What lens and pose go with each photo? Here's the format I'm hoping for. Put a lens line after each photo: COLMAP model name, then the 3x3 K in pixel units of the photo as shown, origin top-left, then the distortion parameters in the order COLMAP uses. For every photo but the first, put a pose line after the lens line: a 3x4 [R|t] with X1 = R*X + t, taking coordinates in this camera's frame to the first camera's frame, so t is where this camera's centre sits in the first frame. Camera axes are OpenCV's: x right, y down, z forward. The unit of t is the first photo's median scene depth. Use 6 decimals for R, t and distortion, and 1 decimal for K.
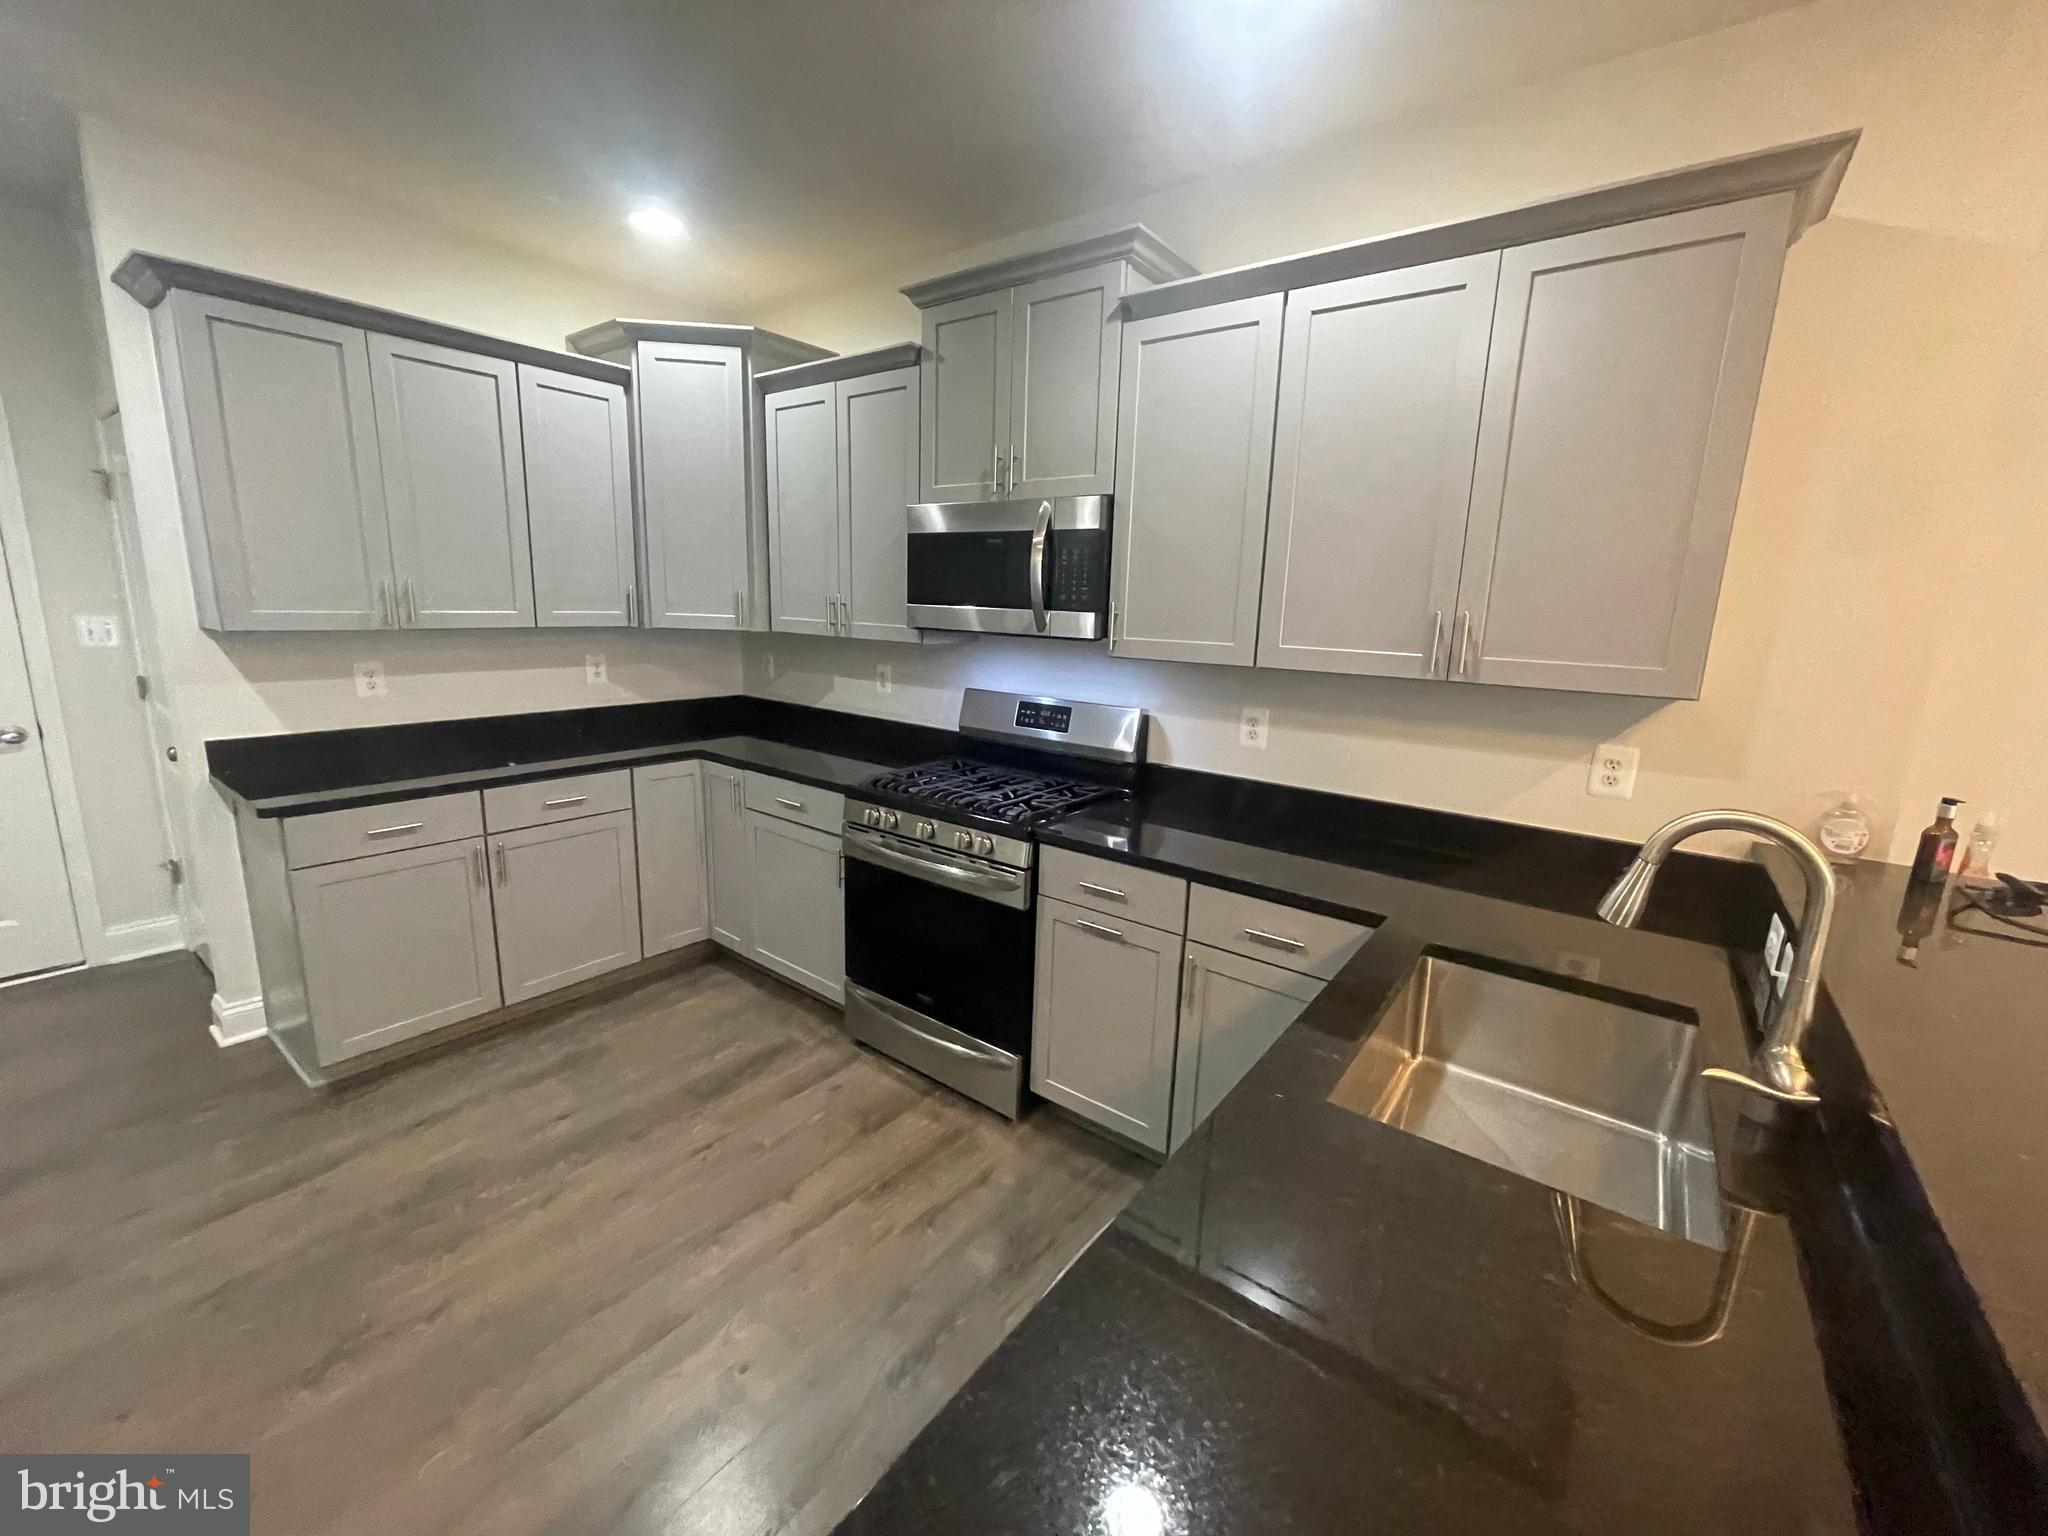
lens RADIAL K [[832.2, 0, 1024.0], [0, 832.2, 768.0], [0, 0, 1]] dist [-0.018757, 0.007173]
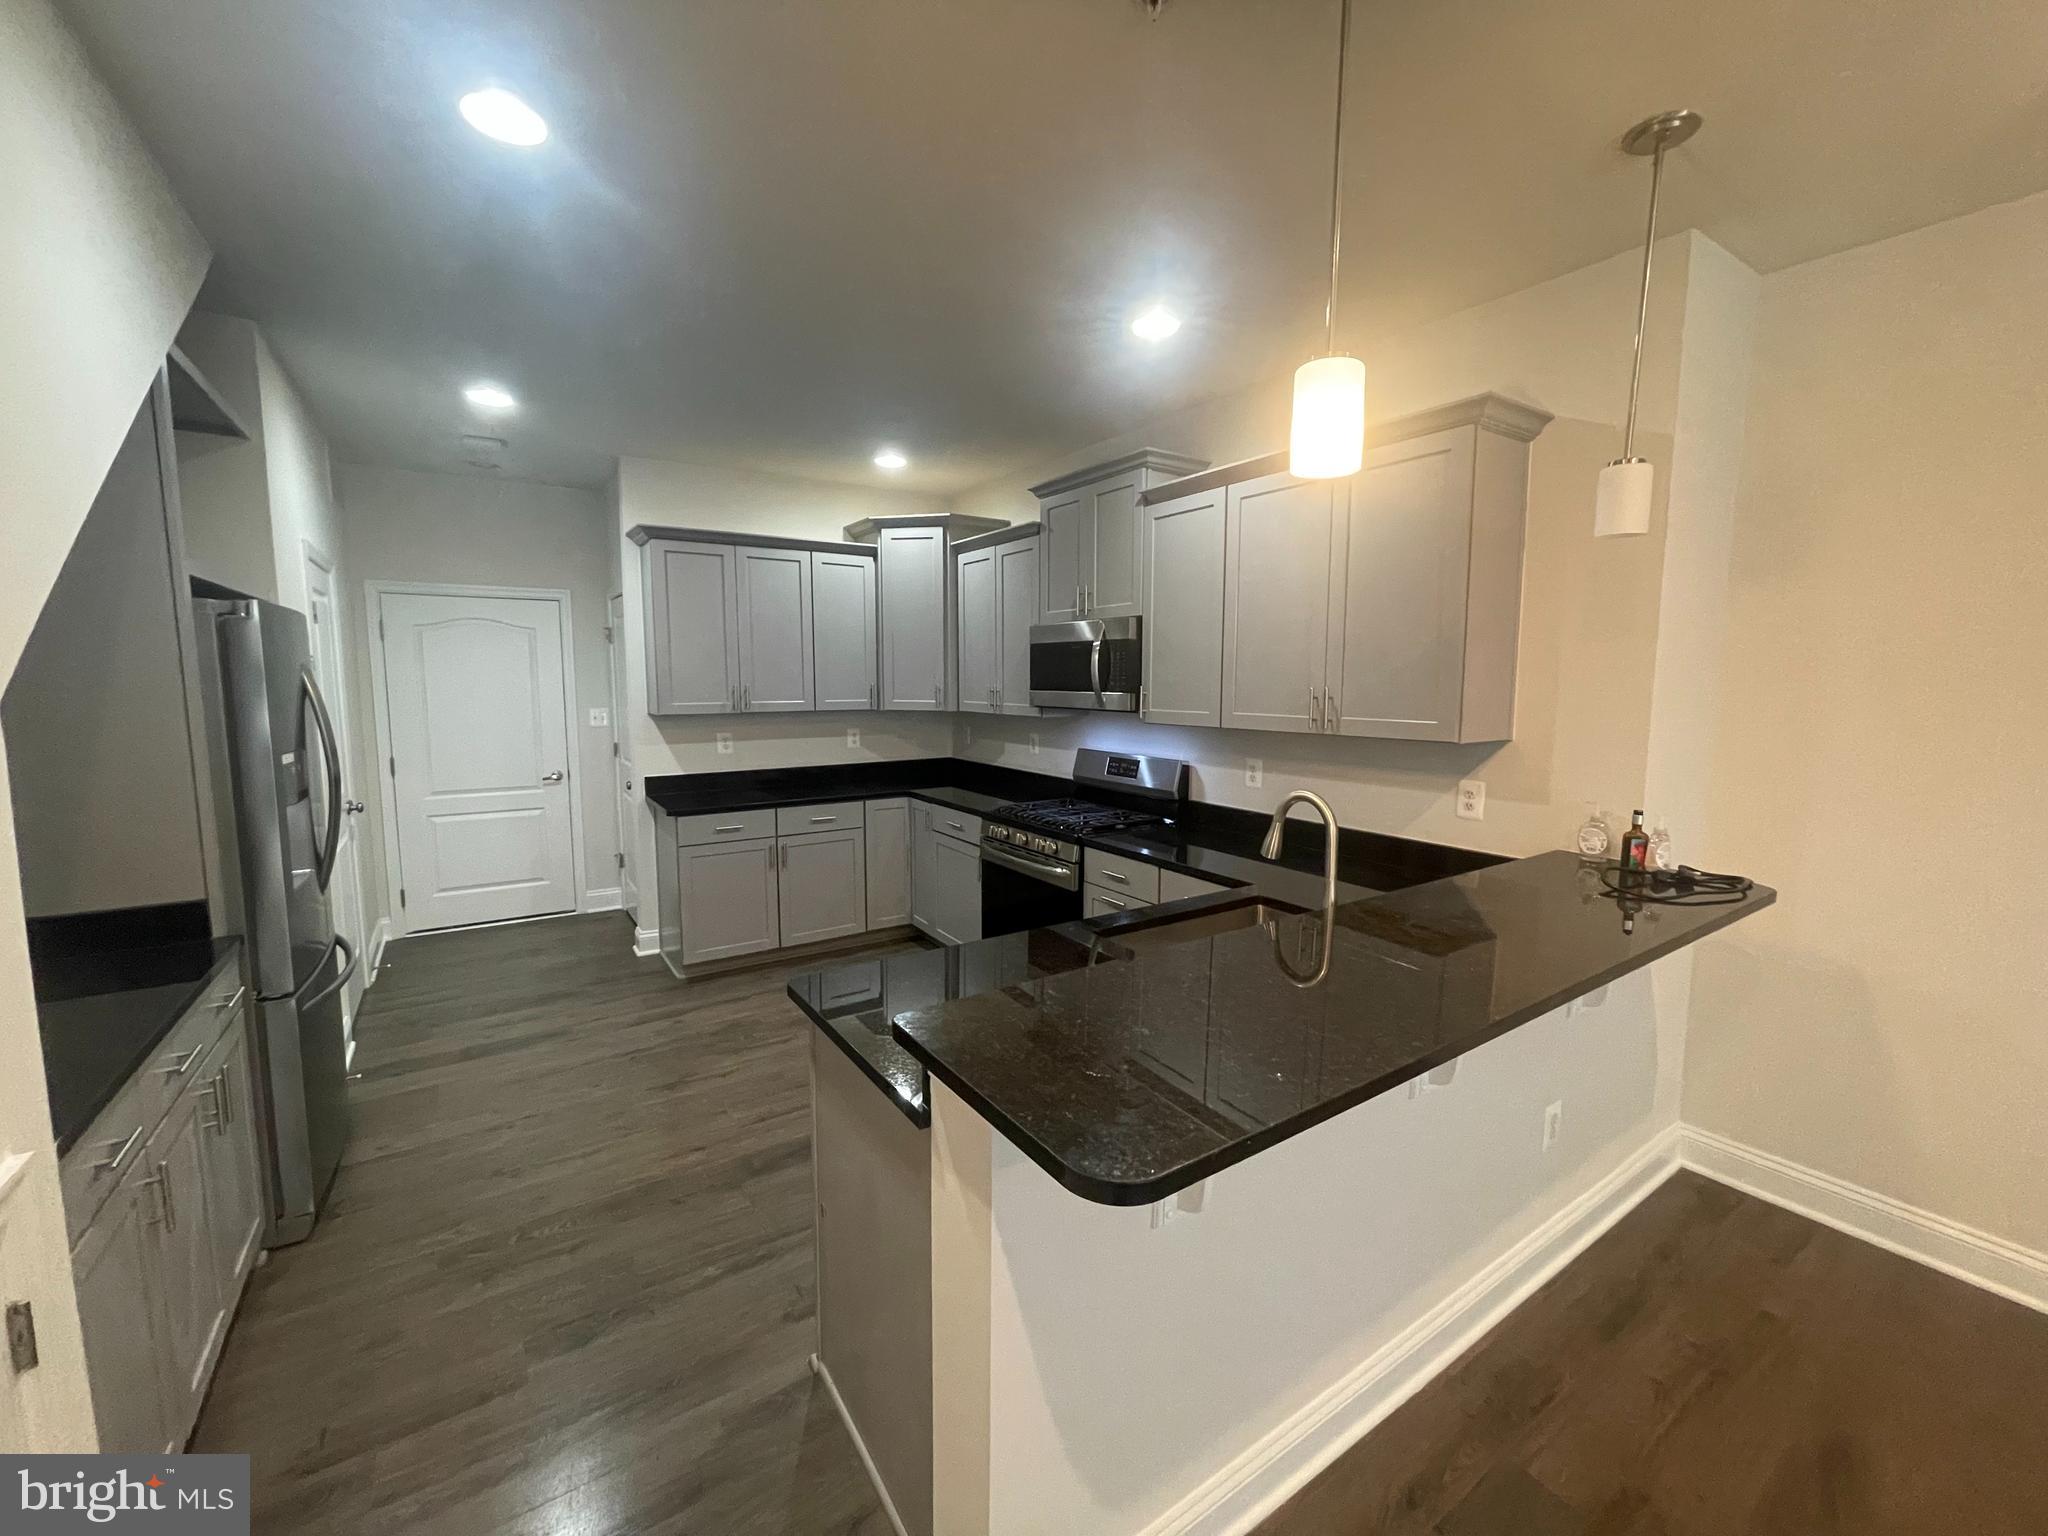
lens RADIAL K [[832.2, 0, 1024.0], [0, 832.2, 768.0], [0, 0, 1]] dist [-0.018757, 0.007173]
pose [[0.943744, 0.004298, -0.330649, 0.345644], [-0.035974, 0.995315, -0.089739, 0.074179], [0.328714, 0.096585, 0.939478, -0.388041]]
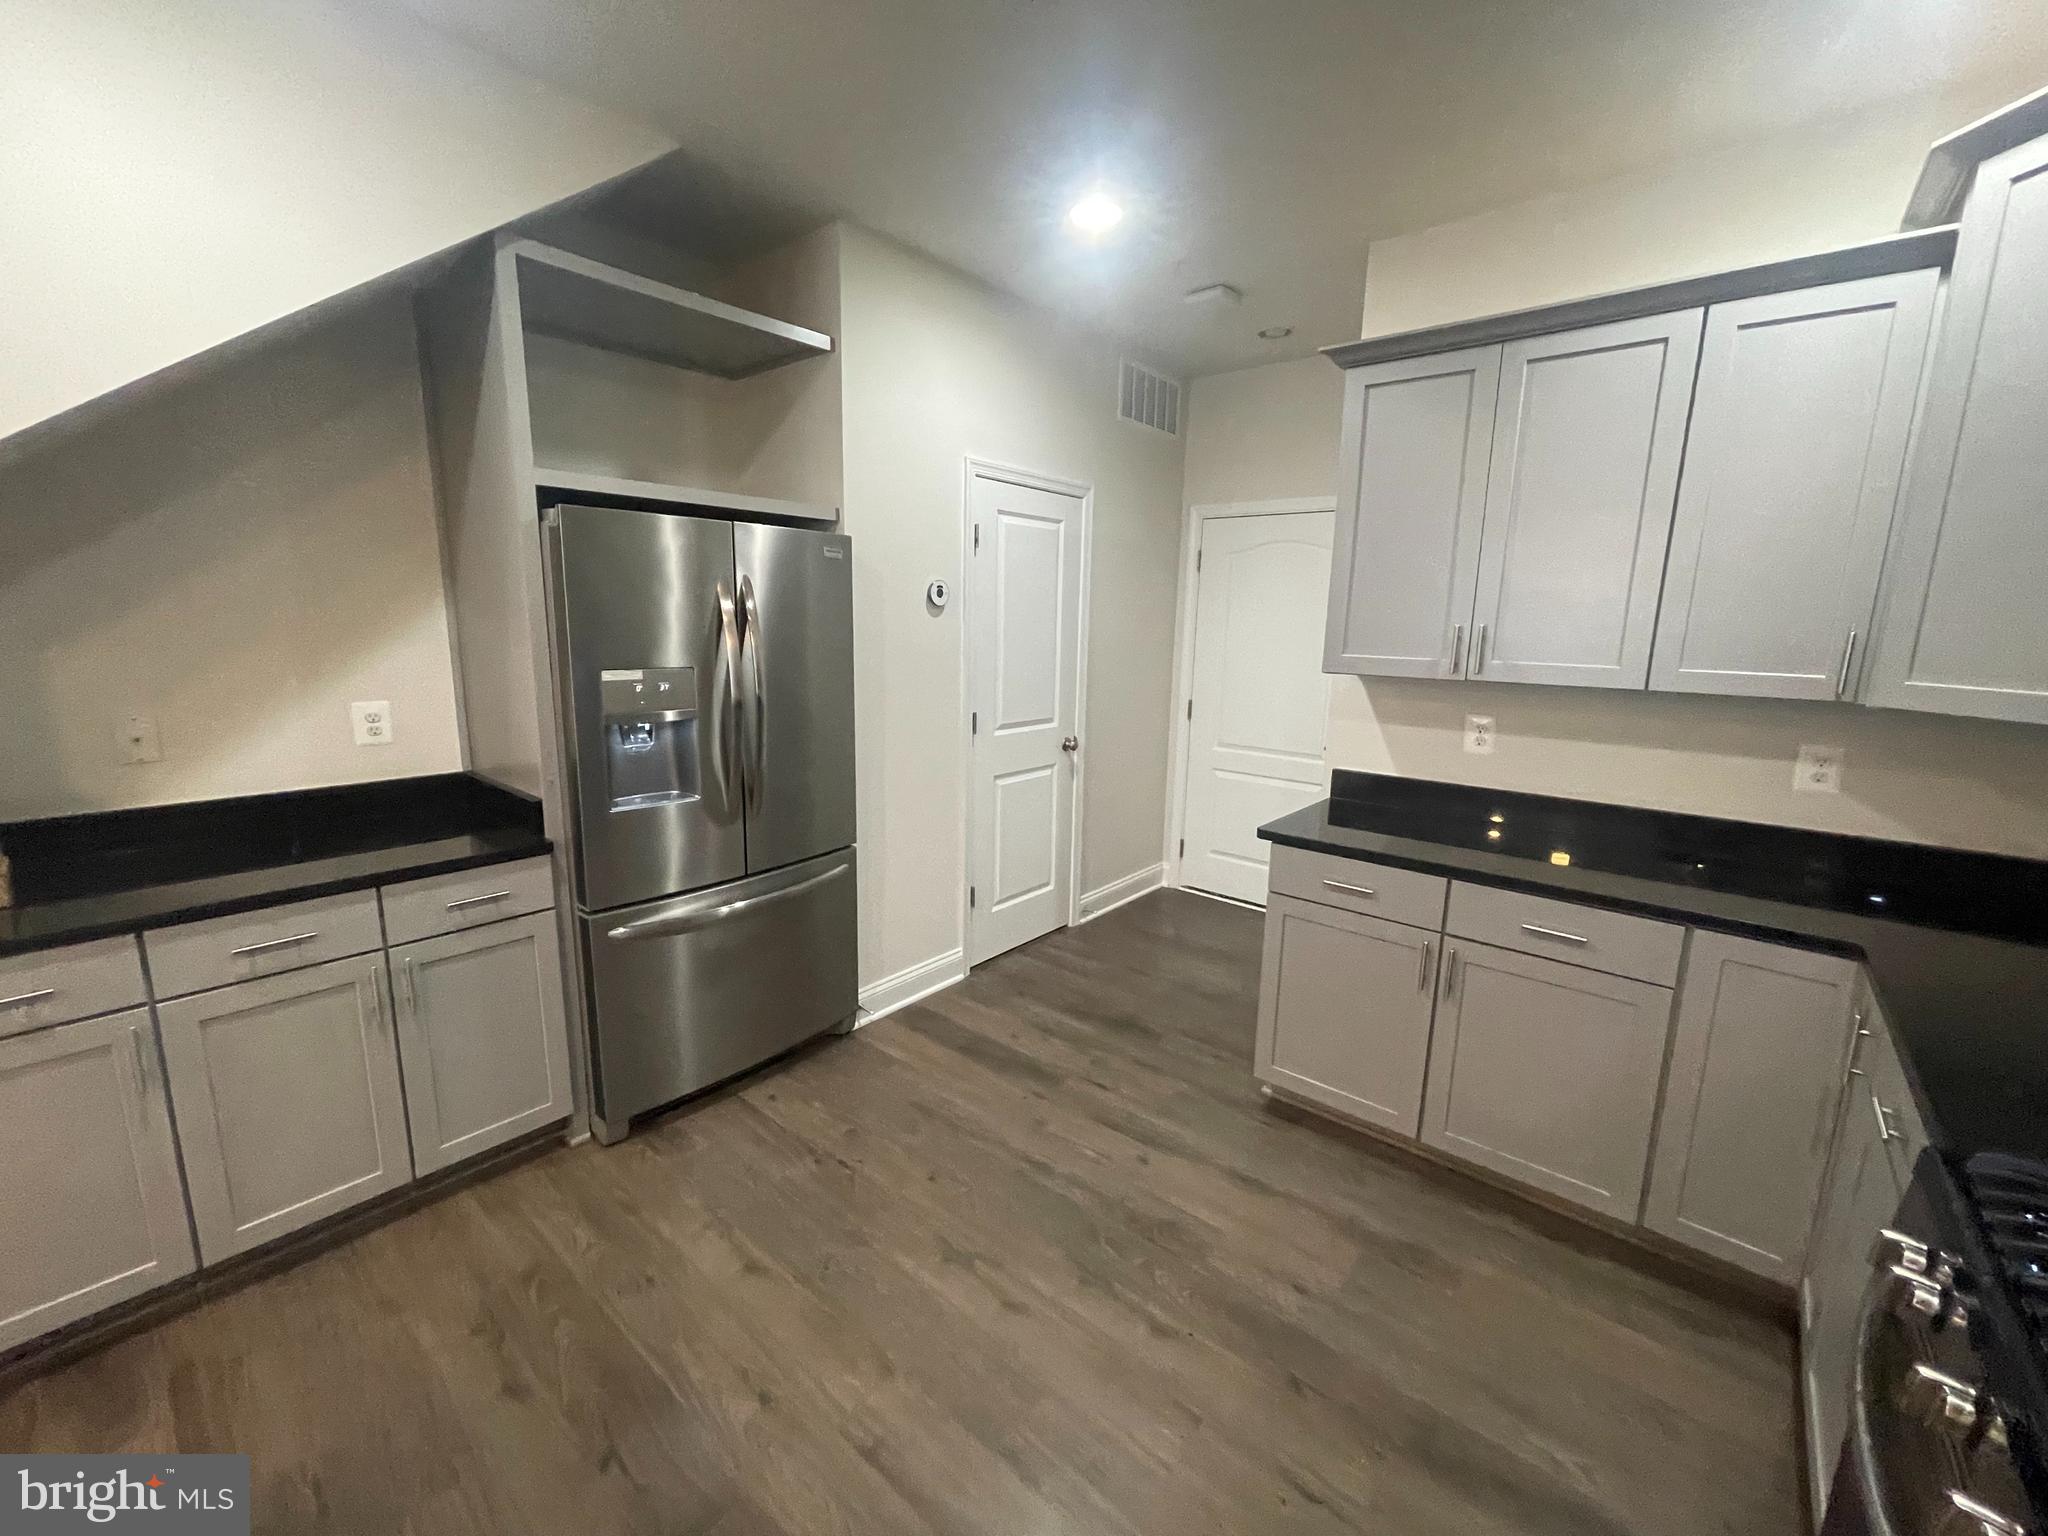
lens RADIAL K [[825.7, 0, 1024.3], [0, 825.7, 765.2], [0, 0, 1]] dist [-0.001846, -0.000272]
pose [[-0.051750, 0.144472, -0.988155, 0.144768], [-0.221724, 0.963123, 0.152424, -0.108414], [0.973735, 0.226985, -0.017809, 0.564656]]
